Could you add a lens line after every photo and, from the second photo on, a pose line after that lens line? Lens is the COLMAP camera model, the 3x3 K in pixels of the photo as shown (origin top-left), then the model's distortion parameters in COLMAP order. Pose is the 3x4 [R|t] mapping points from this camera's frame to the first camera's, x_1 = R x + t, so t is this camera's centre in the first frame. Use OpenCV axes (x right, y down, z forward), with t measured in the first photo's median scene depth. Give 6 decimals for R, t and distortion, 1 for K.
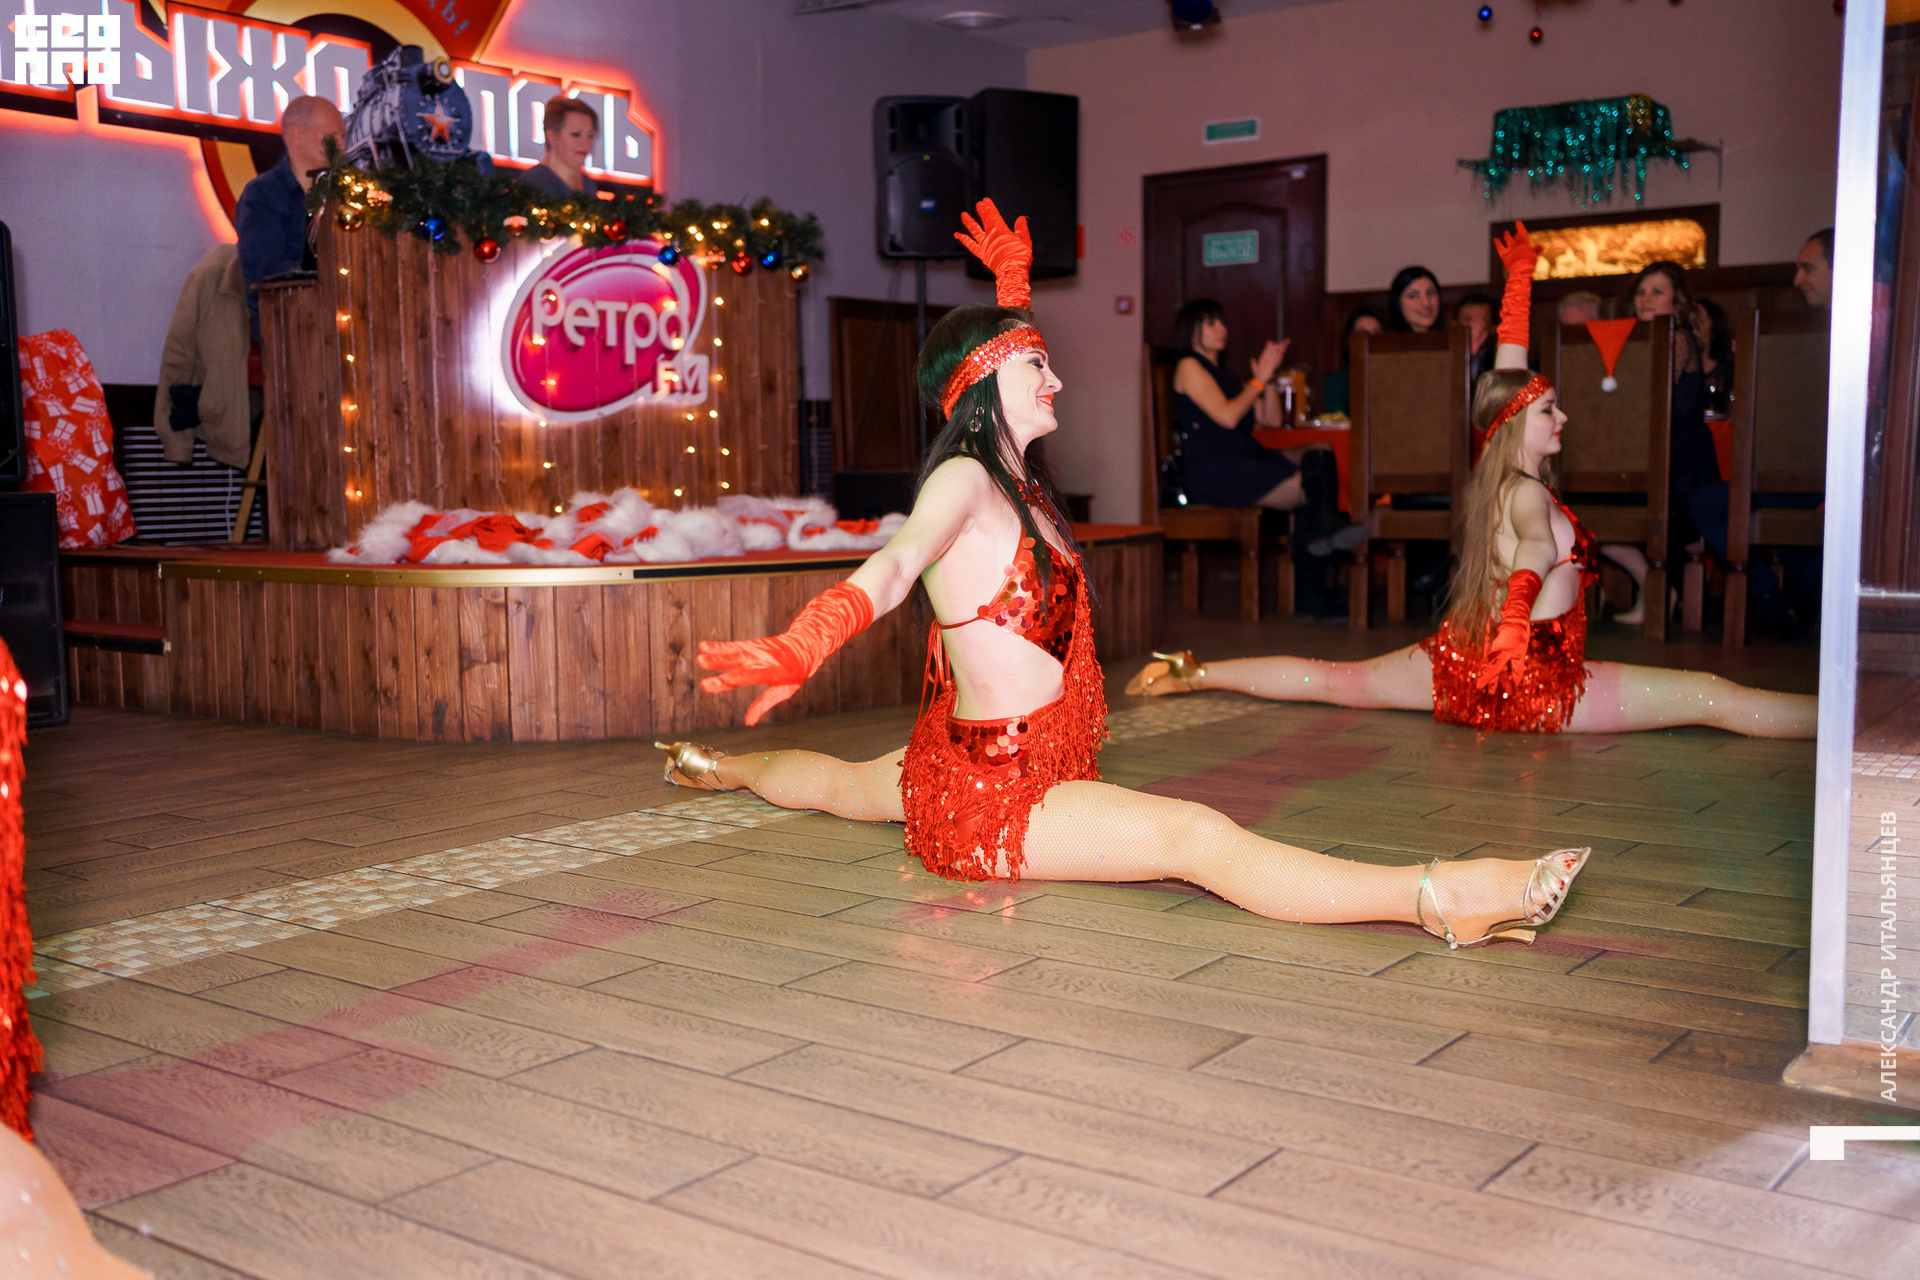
lens RADIAL K [[1941.8, 0, 957.2], [0, 1941.8, 632.8], [0, 0, 1]] dist [0.046040, 0.000000]
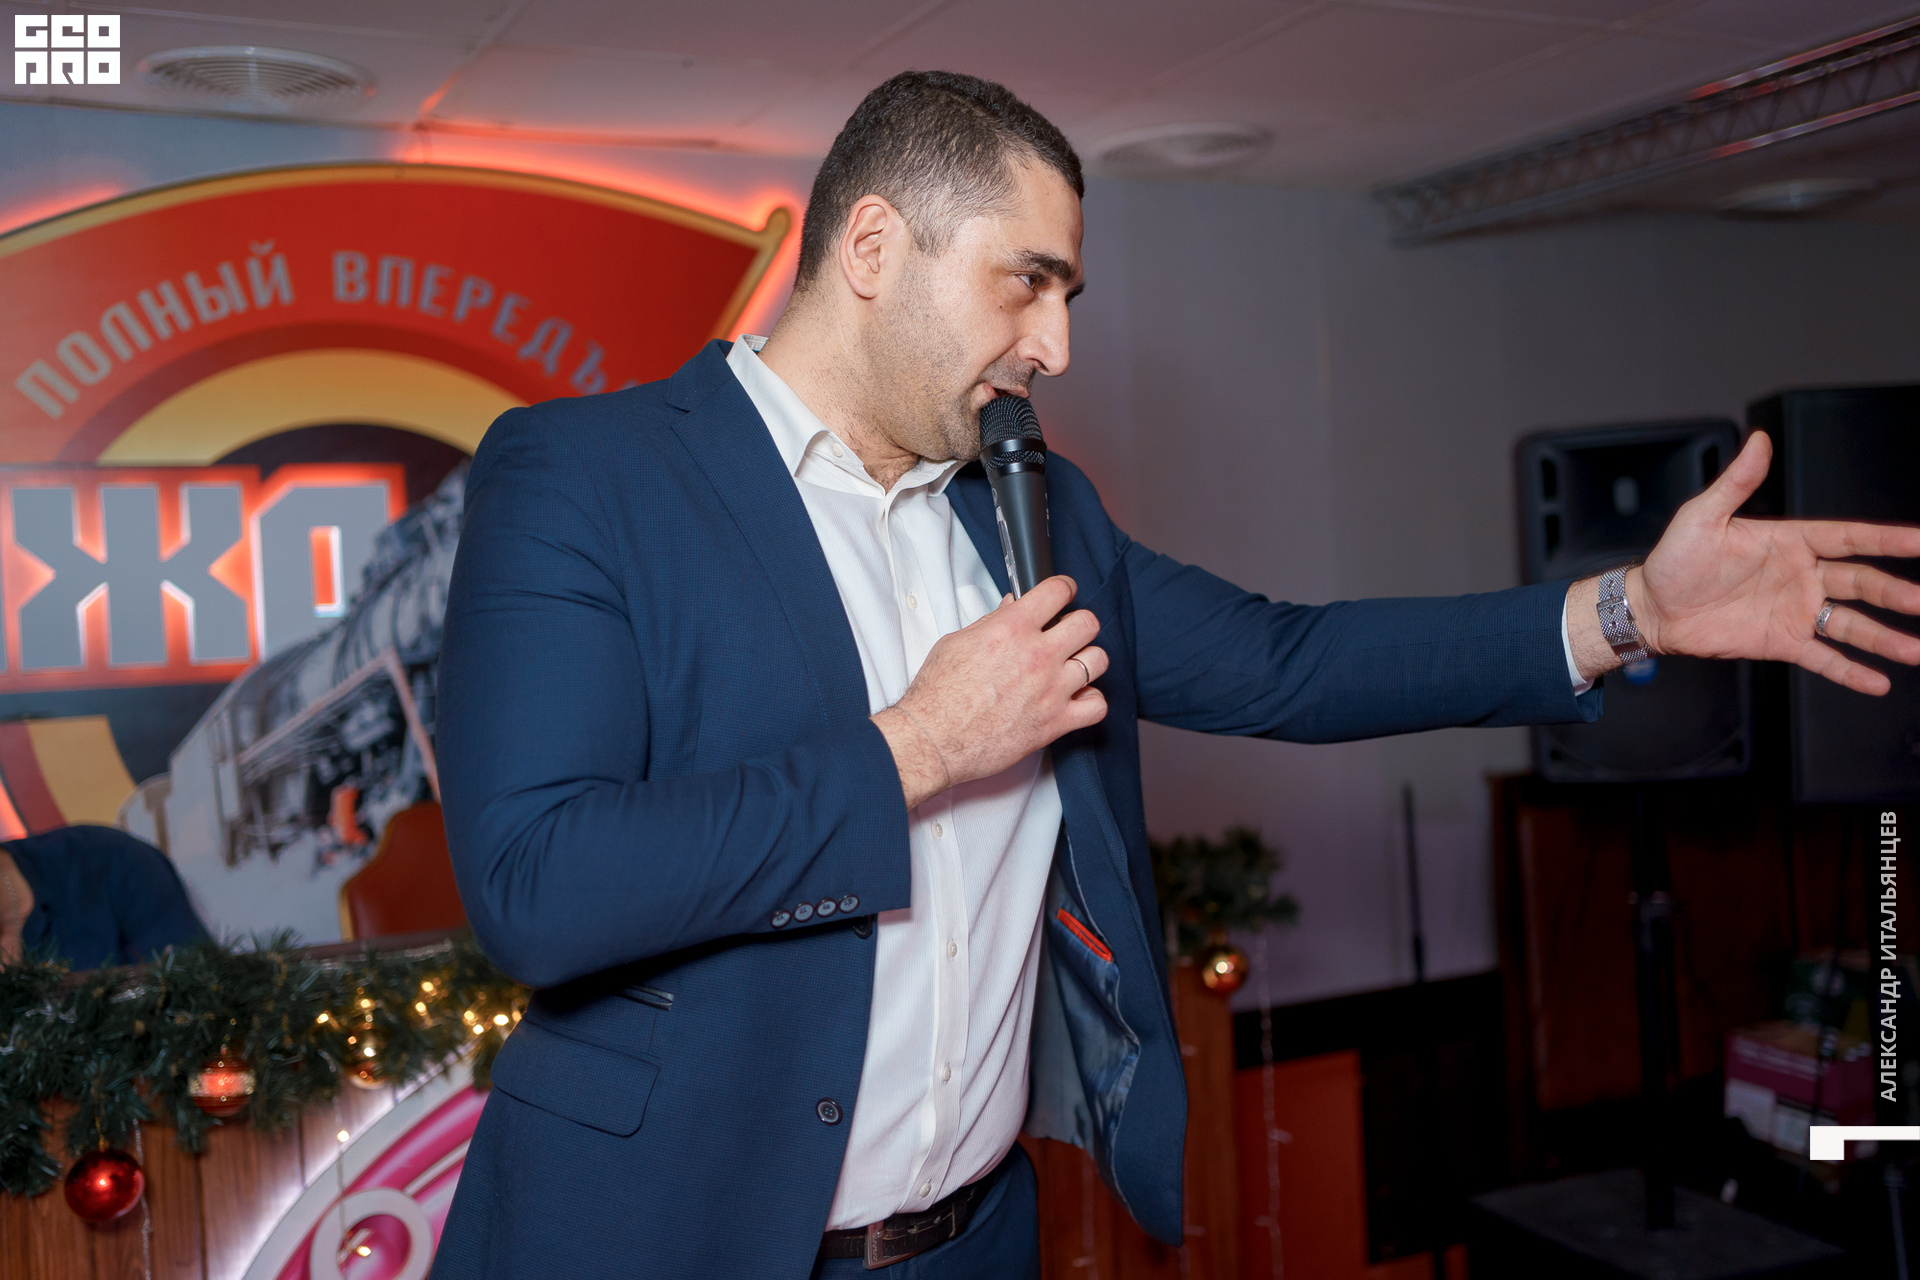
lens RADIAL K [[1941.8, 0, 954.4], [0, 1941.8, 628.8], [0, 0, 1]] dist [0.046040, 0.000000]
pose [[0.895737, -0.022648, -0.444008, 0.047356], [-0.004566, 0.998180, -0.060127, -0.228380], [0.444562, 0.055886, 0.894003, 0.613655]]
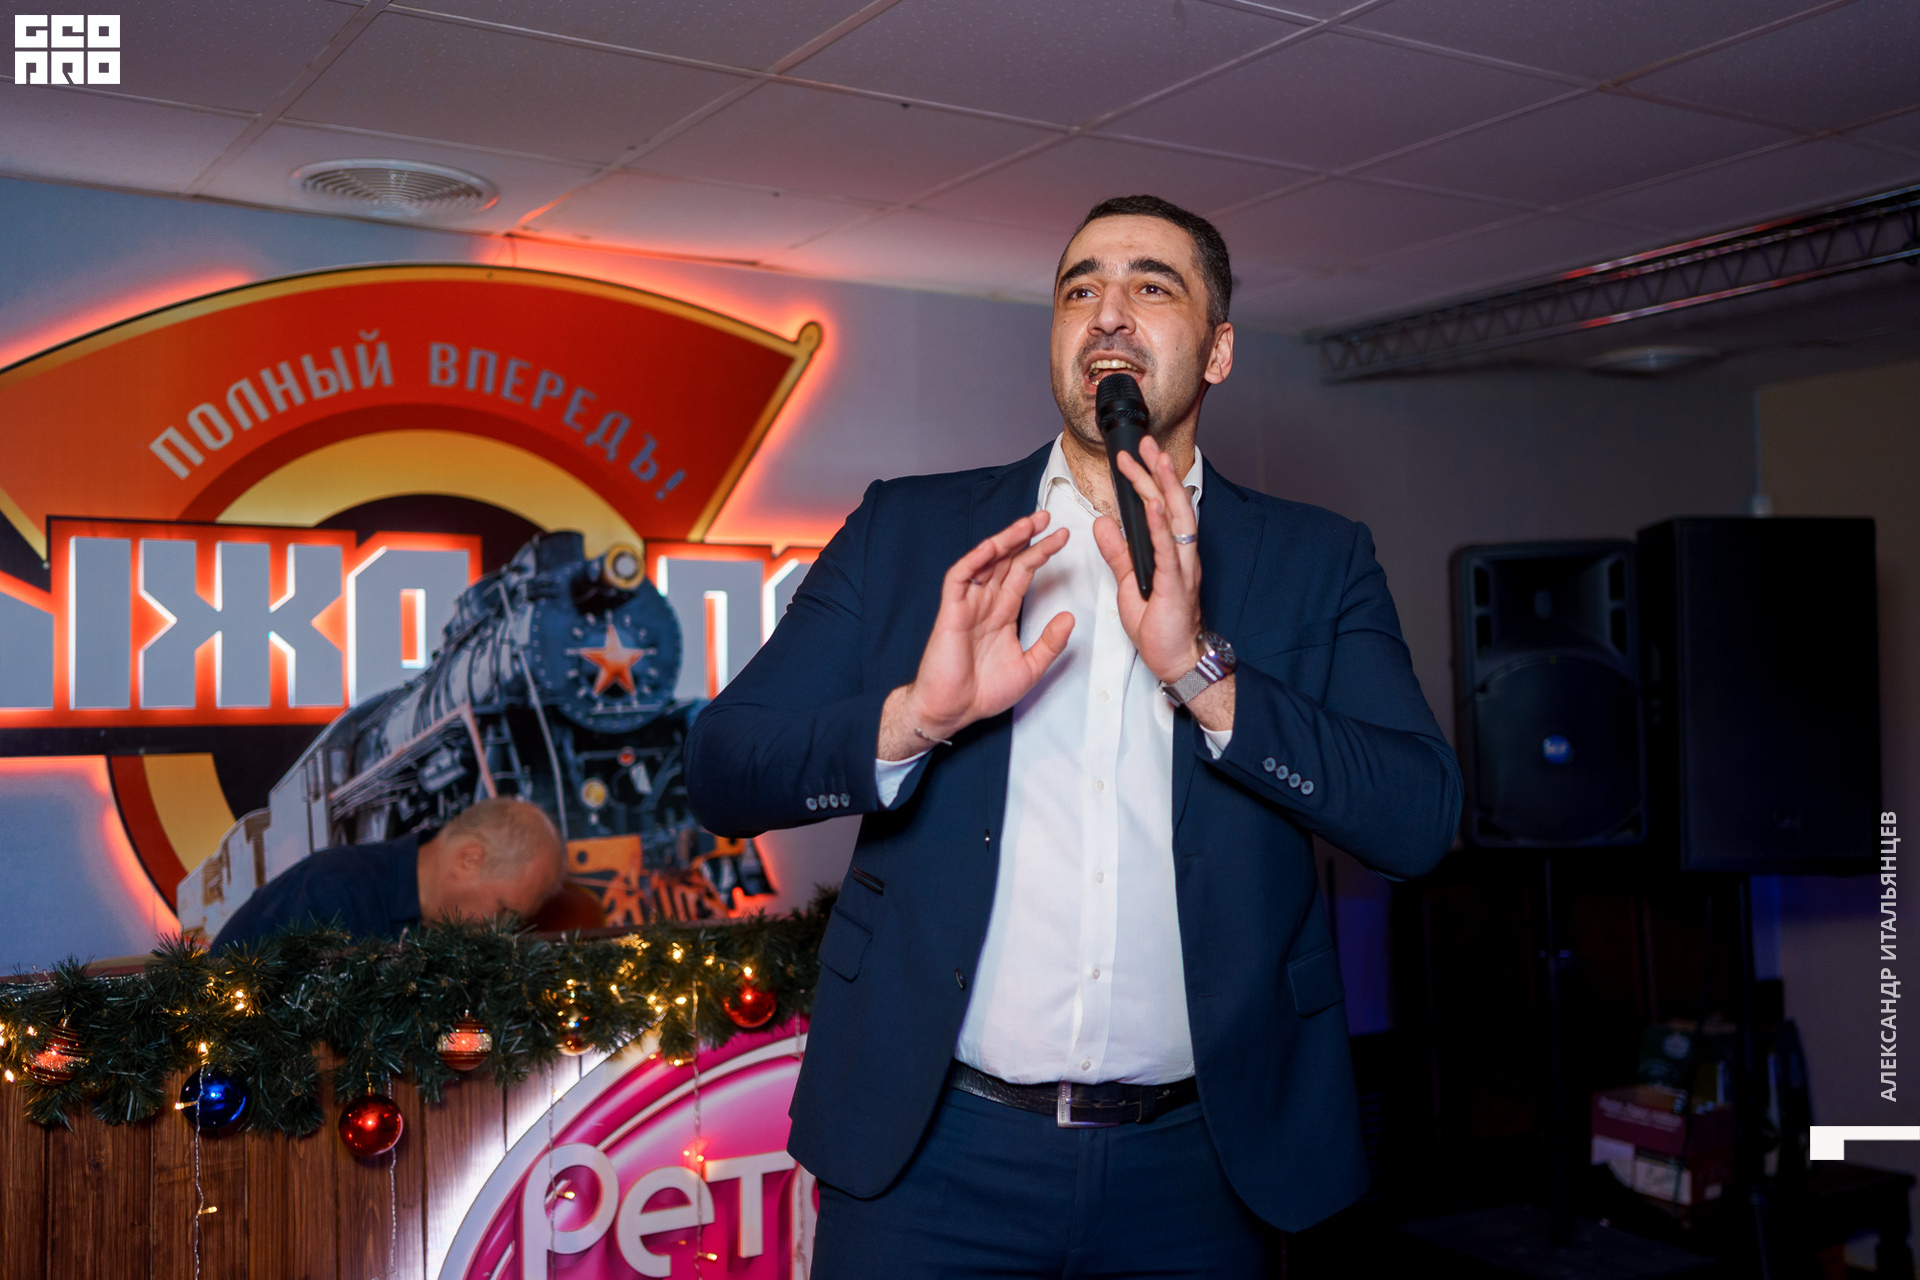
lens RADIAL K [[1941.8, 0, 956.3], [0, 1941.8, 637.9], [0, 0, 1]] dist [0.046040, 0.000000]
pose [[0.938671, -0.017550, -0.344367, 0.015510], [-0.025458, 0.992451, -0.119972, -0.208431], [0.343873, 0.121382, 0.931138, 0.532514]]
